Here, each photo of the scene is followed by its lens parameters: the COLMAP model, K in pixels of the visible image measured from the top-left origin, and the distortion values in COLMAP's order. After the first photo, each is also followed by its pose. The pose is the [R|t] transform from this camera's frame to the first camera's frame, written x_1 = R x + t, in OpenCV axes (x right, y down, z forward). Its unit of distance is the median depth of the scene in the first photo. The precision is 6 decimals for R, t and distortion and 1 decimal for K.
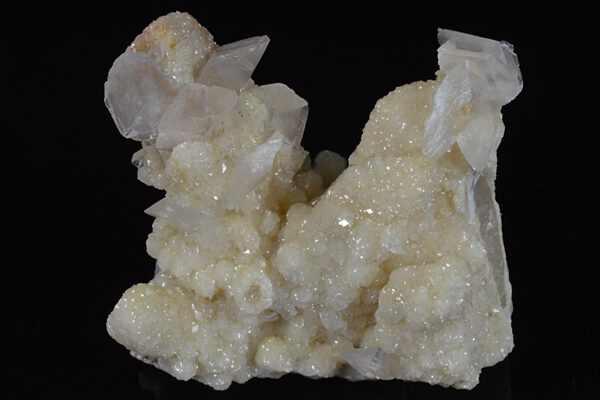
lens RADIAL K [[1589.5, 0, 319.6], [0, 1589.5, 200.4], [0, 0, 1]] dist [-0.130396, 0.000000]
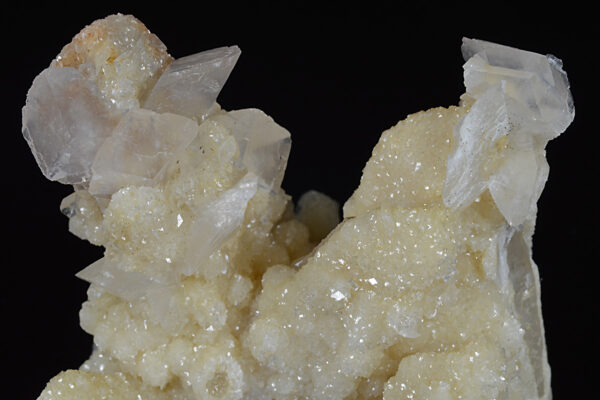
lens RADIAL K [[1589.5, 0, 278.7], [0, 1589.5, 198.1], [0, 0, 1]] dist [-0.130396, 0.000000]
pose [[0.999928, 0.005649, -0.010634, -0.004944], [-0.005701, 0.999972, -0.004897, -0.027457], [0.010606, 0.004957, 0.999931, 0.241063]]
